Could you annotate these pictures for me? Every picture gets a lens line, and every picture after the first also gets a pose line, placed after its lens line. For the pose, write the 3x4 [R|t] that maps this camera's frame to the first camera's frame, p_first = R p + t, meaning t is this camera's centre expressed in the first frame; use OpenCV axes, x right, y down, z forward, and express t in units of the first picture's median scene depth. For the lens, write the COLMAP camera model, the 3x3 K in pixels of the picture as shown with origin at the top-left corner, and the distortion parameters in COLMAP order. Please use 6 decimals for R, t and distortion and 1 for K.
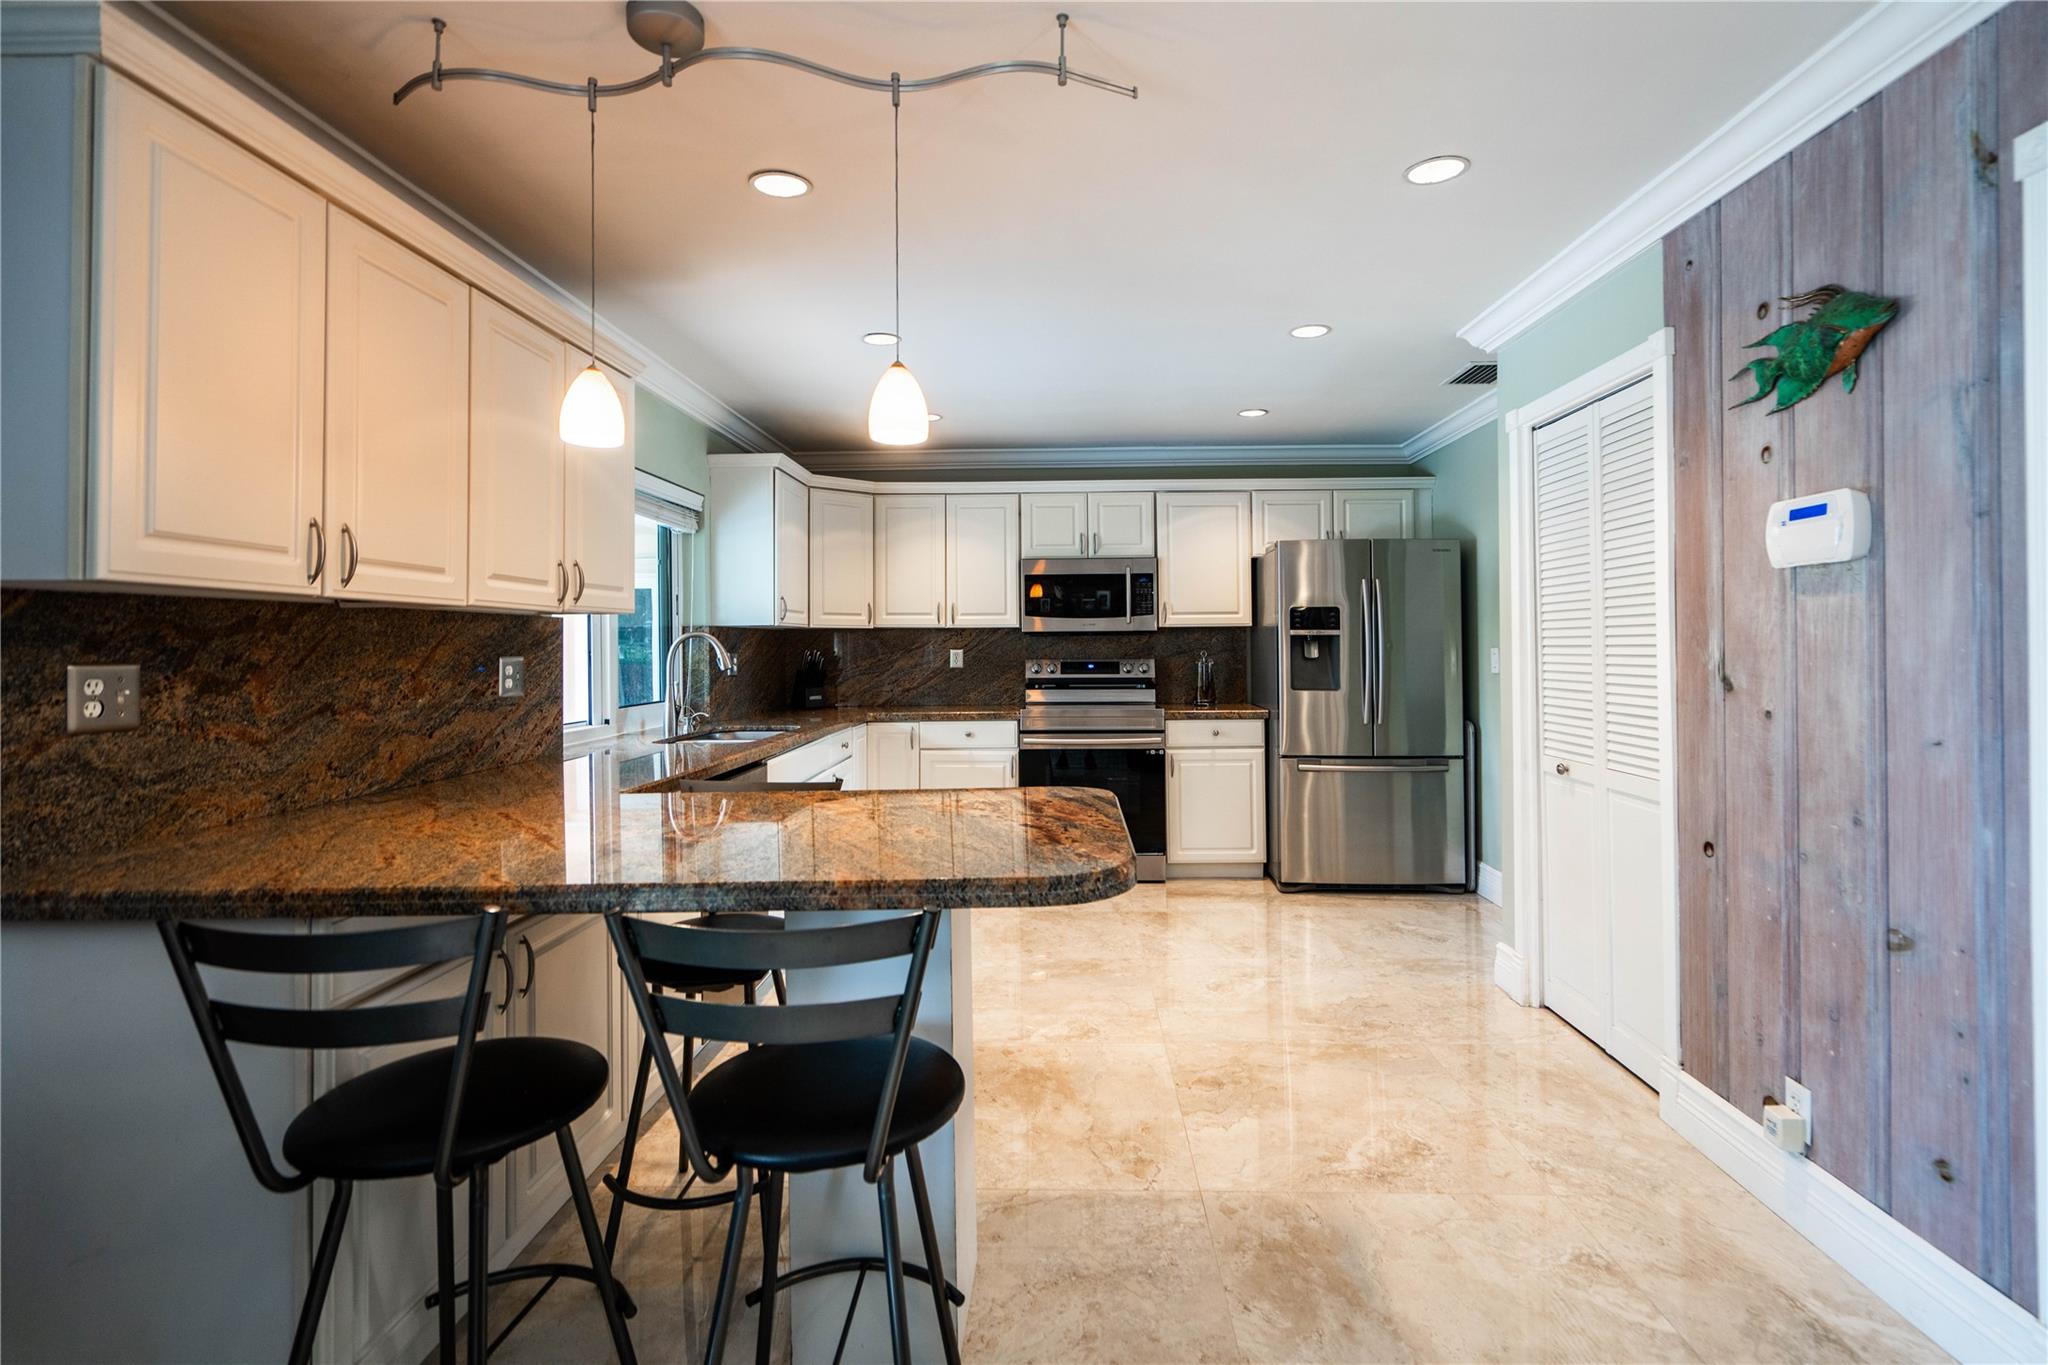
lens RADIAL K [[953.3, 0, 1054.6], [0, 953.3, 630.3], [0, 0, 1]] dist [0.000741, 0.002019]
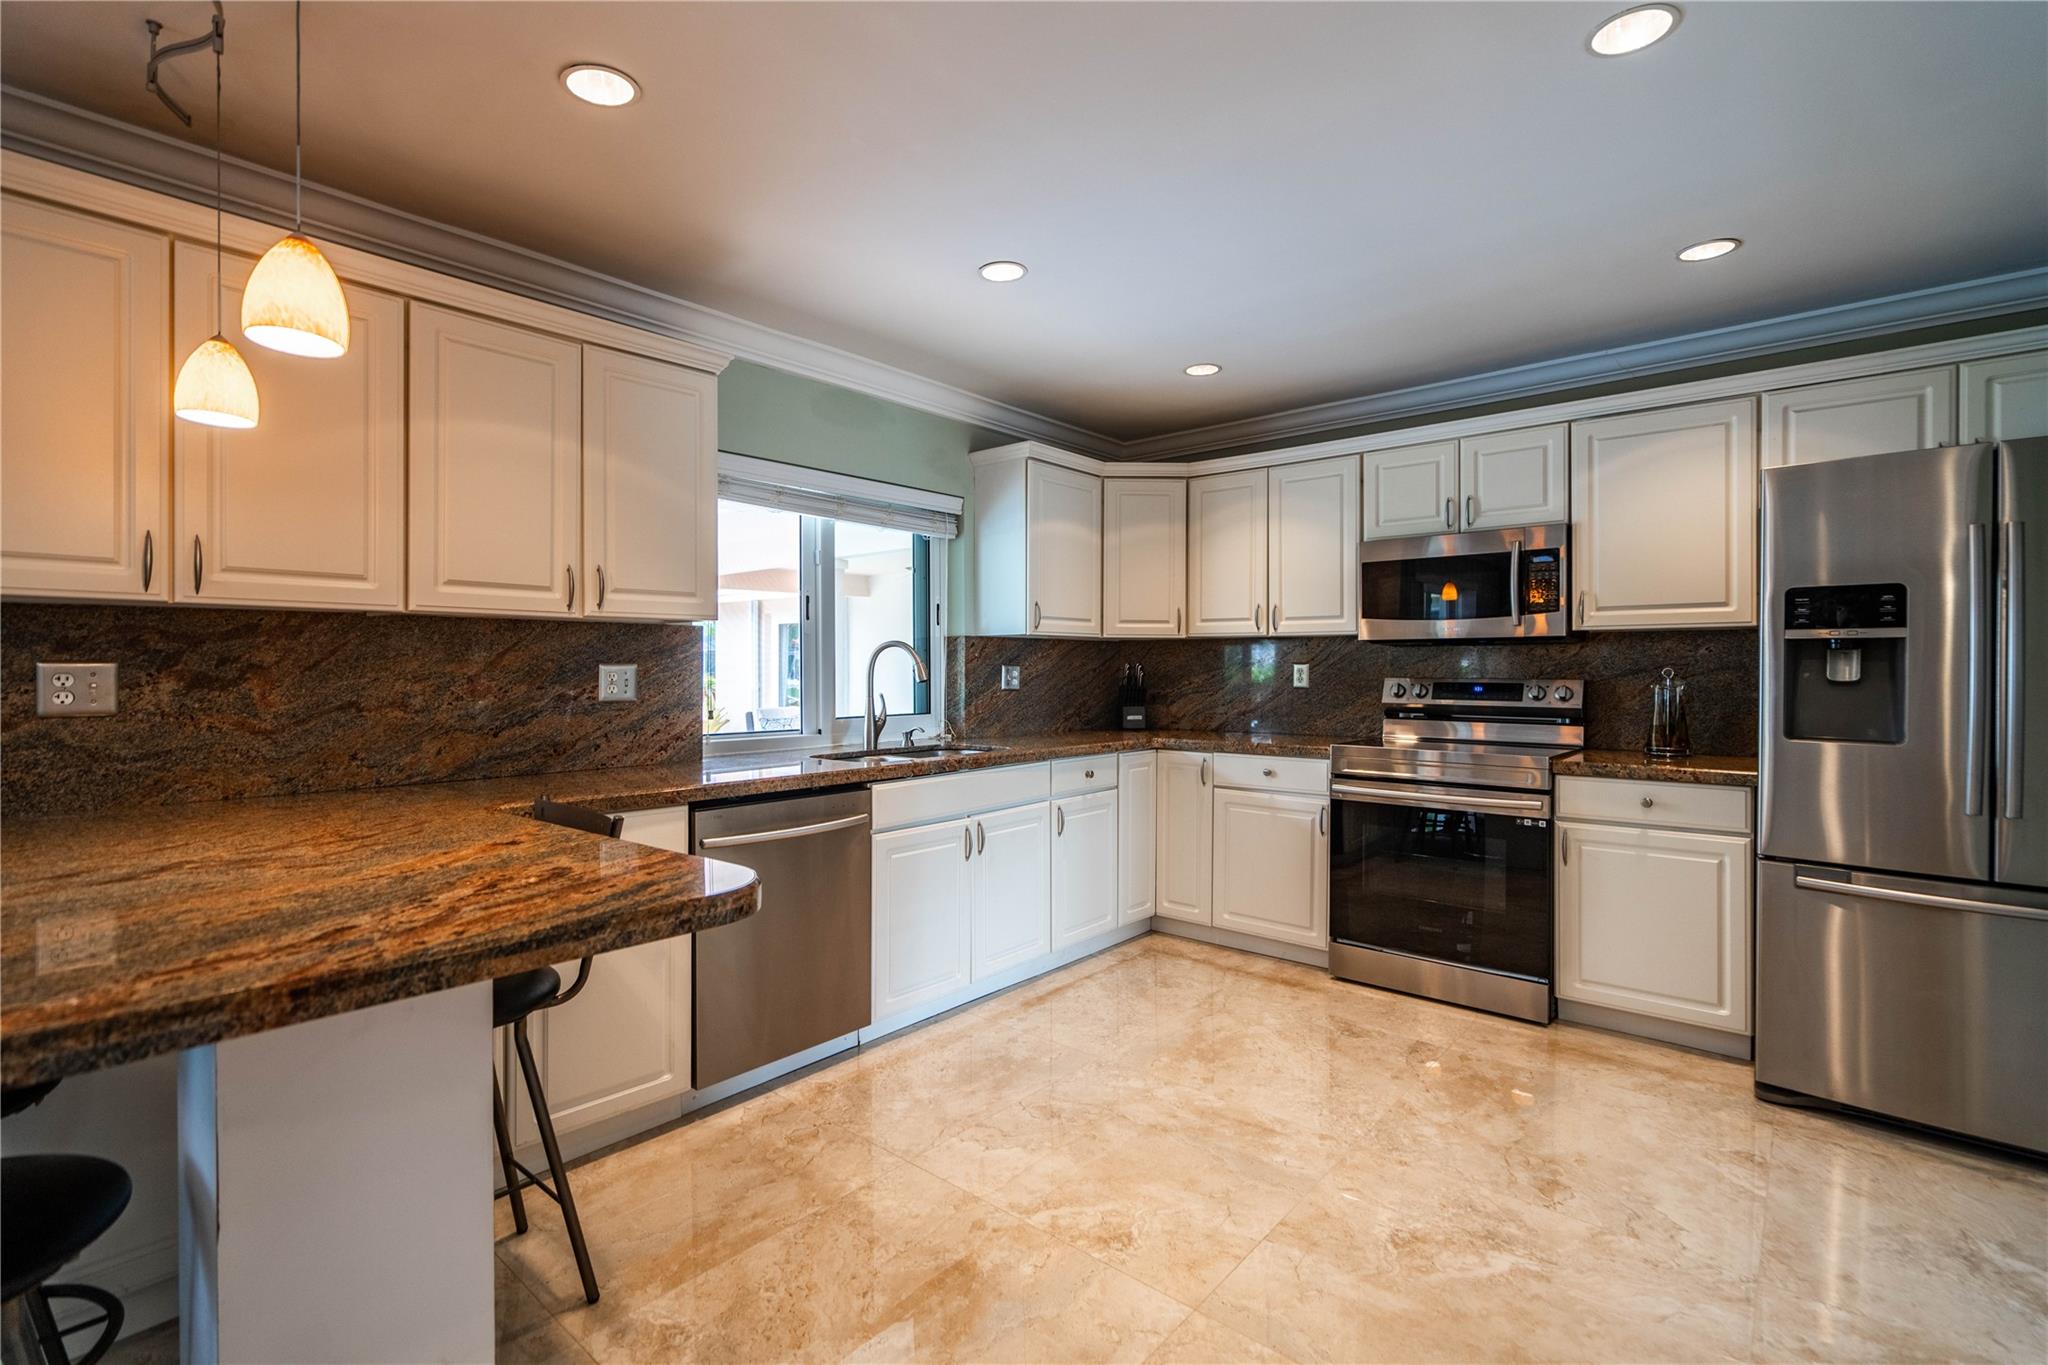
lens RADIAL K [[953.3, 0, 1017.2], [0, 953.3, 661.2], [0, 0, 1]] dist [0.000741, 0.002019]
pose [[0.770500, 0.002925, -0.637433, 0.260895], [0.005026, 0.999931, 0.010663, 0.009877], [0.637420, -0.011419, 0.770432, 0.294829]]
